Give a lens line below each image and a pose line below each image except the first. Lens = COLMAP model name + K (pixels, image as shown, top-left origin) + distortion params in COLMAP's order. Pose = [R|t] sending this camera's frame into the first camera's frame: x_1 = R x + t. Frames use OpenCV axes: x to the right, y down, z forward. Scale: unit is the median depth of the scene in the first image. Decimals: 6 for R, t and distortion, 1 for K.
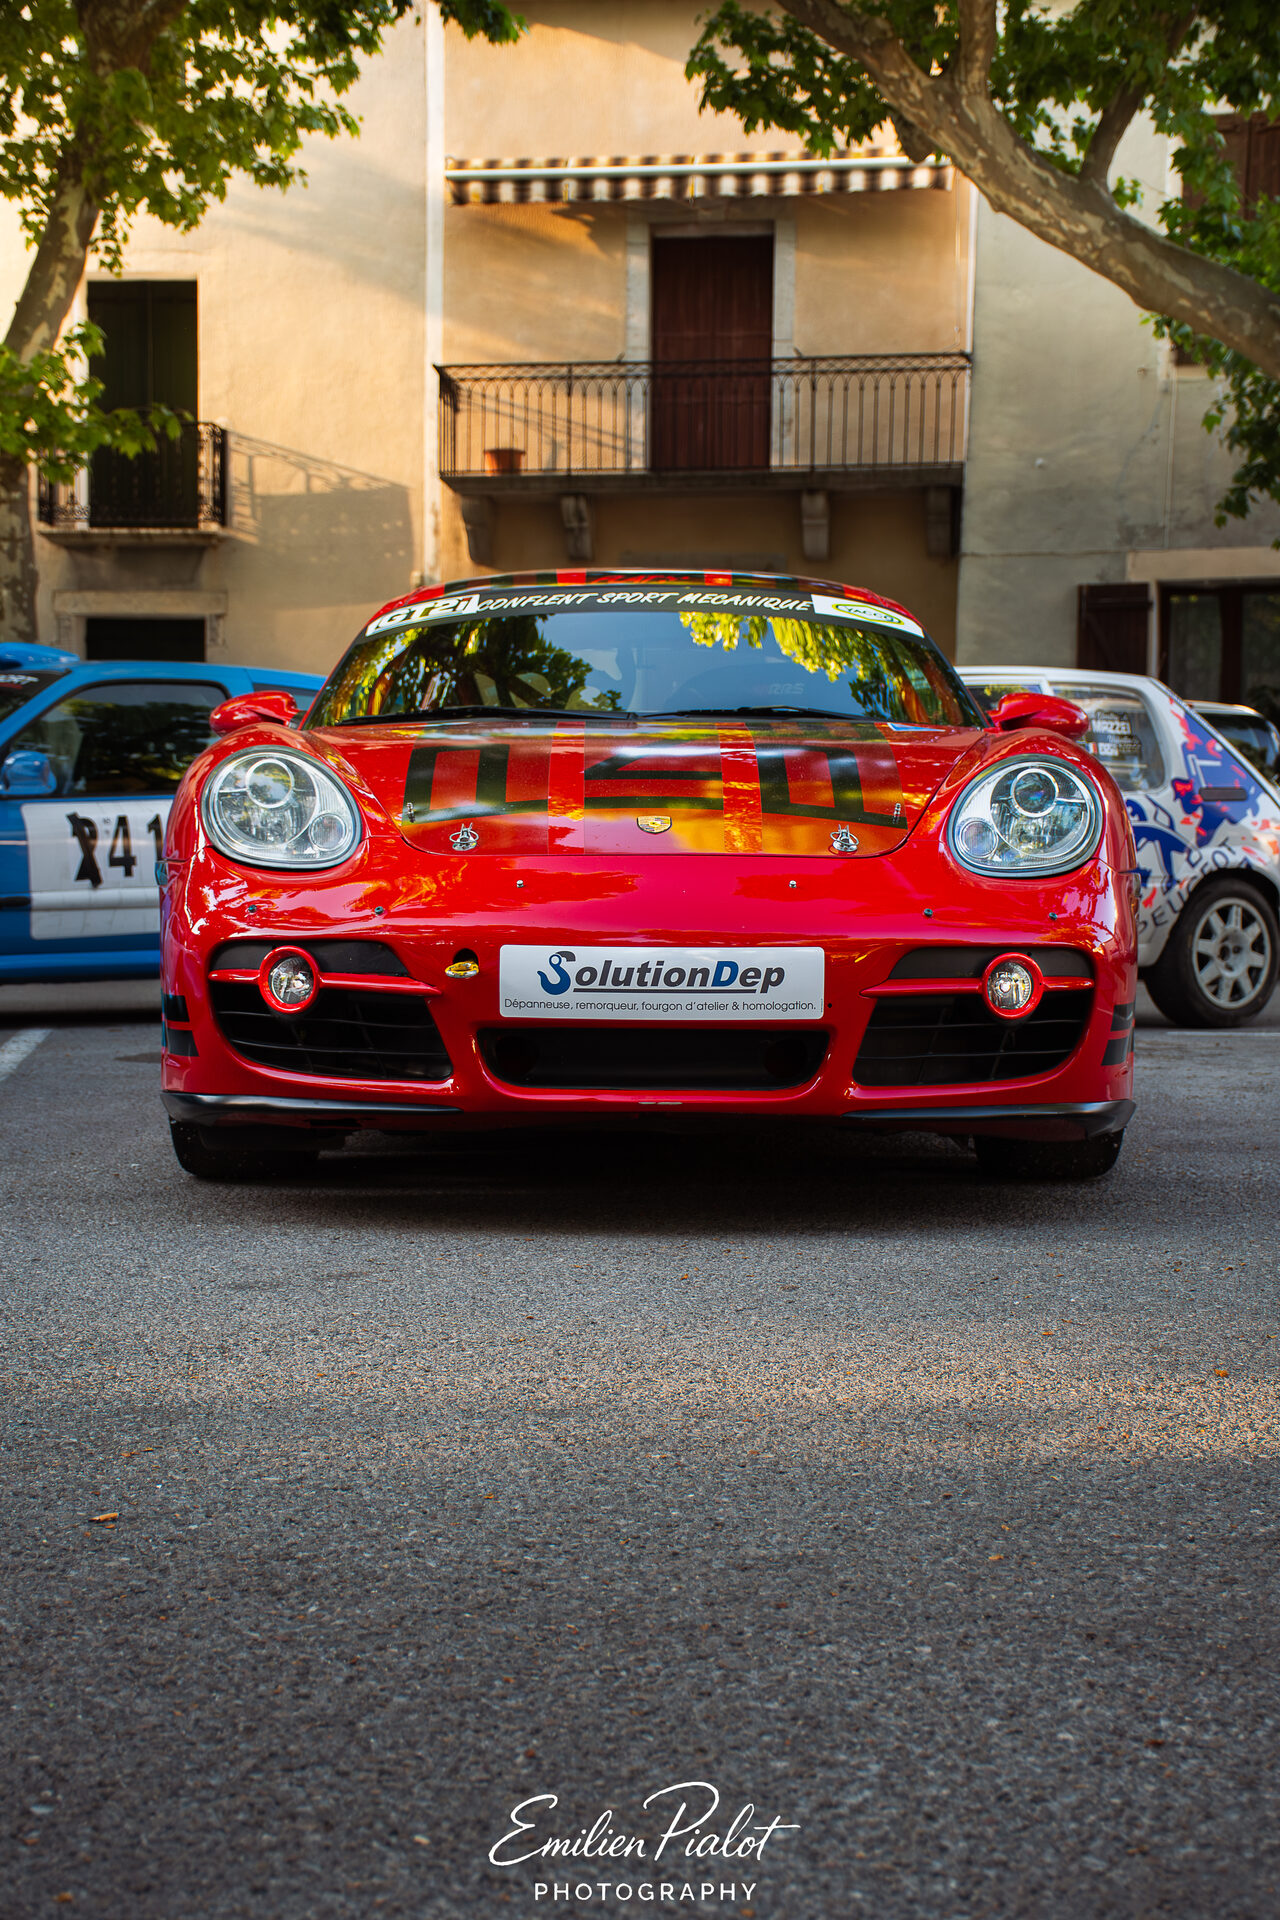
lens RADIAL K [[13024.6, 0, 641.5], [0, 13024.6, 931.2], [0, 0, 1]] dist [5.371436, 64.917951]
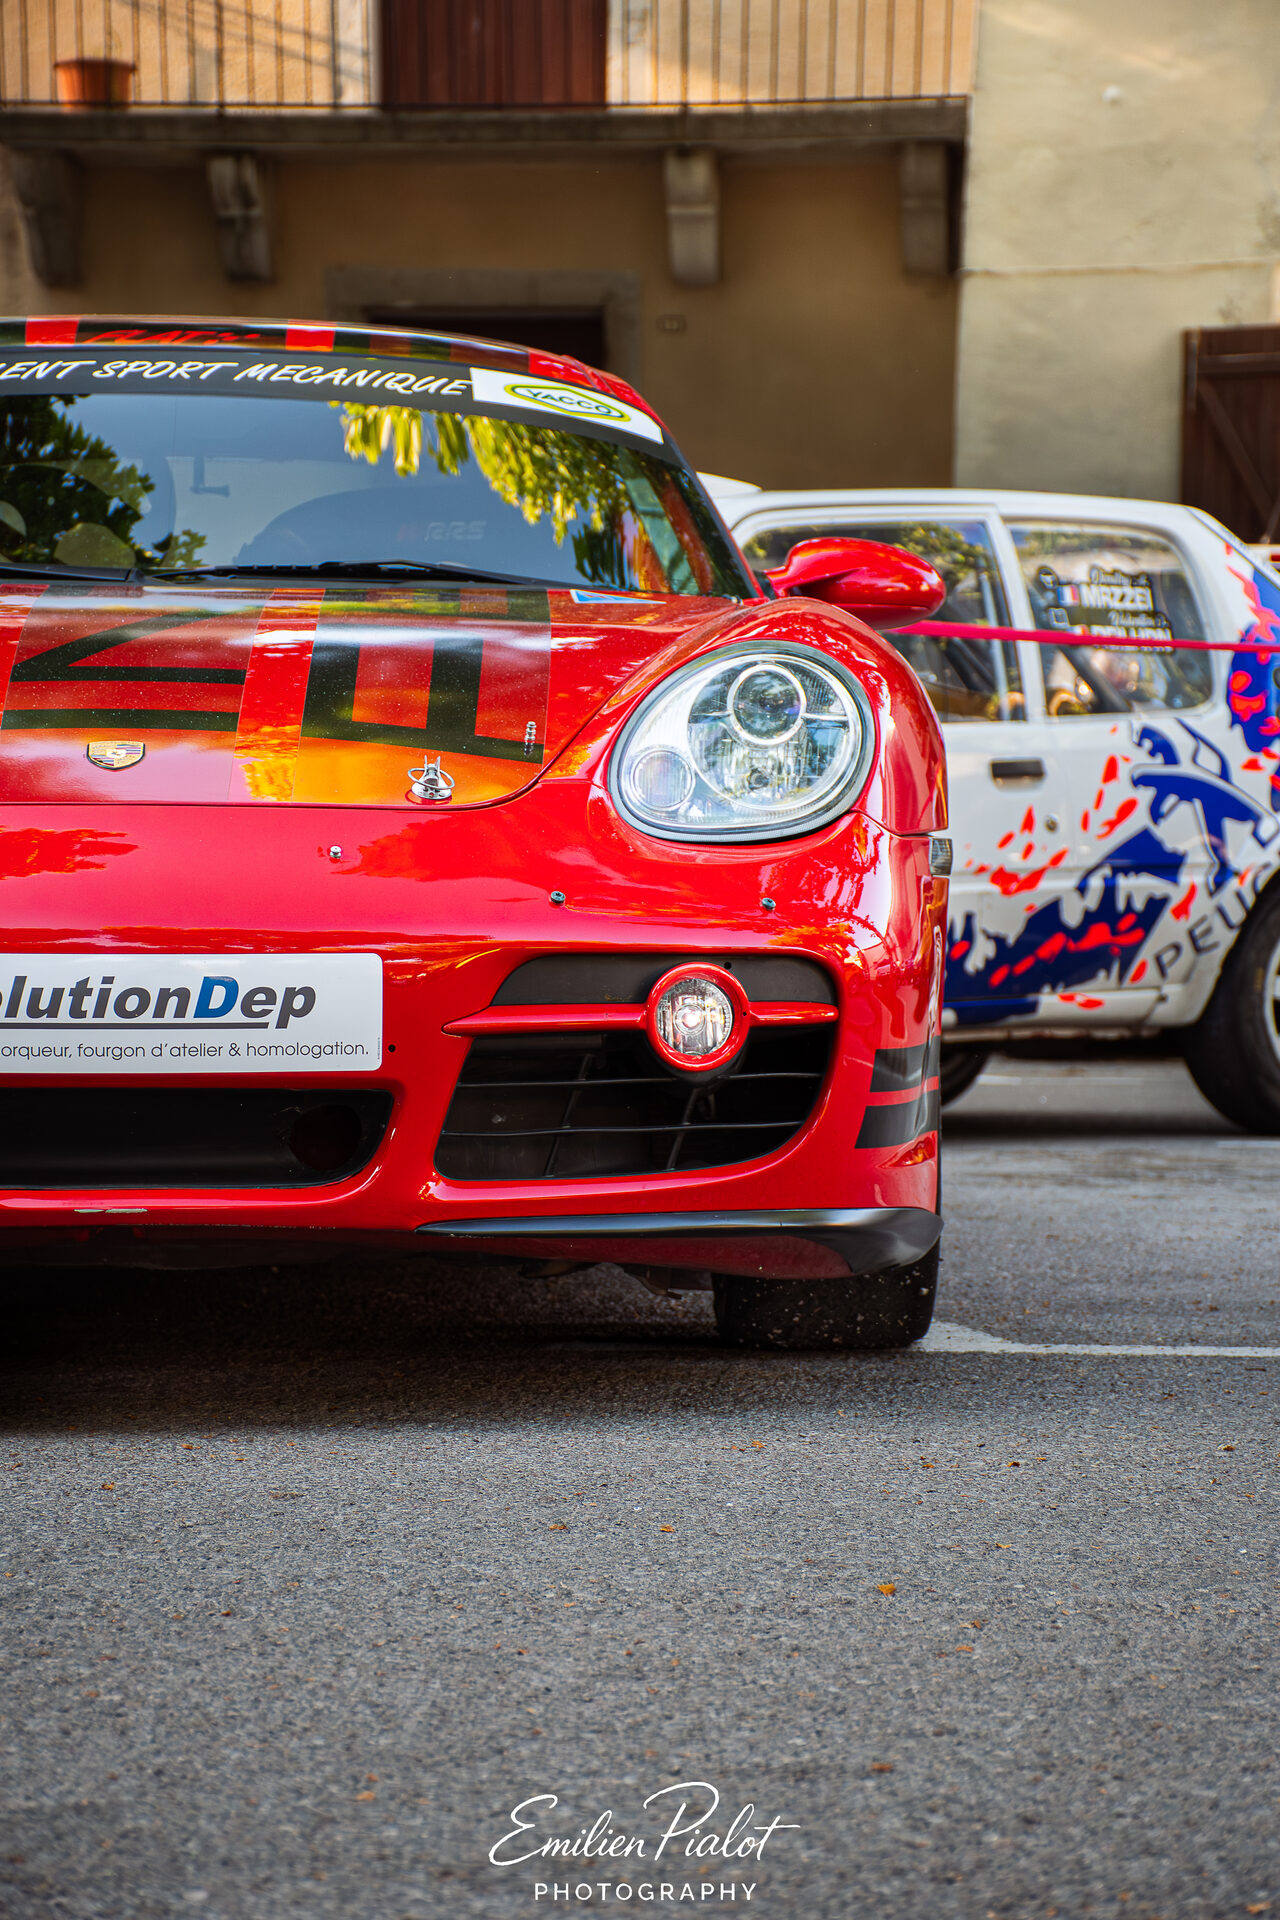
lens RADIAL K [[13024.6, 0, 641.5], [0, 13024.6, 931.2], [0, 0, 1]] dist [5.371436, 64.917951]
pose [[0.995090, -0.004419, 0.098874, -0.037364], [0.003345, 0.999934, 0.011022, -0.007081], [-0.098916, -0.010637, 0.995039, 0.414698]]
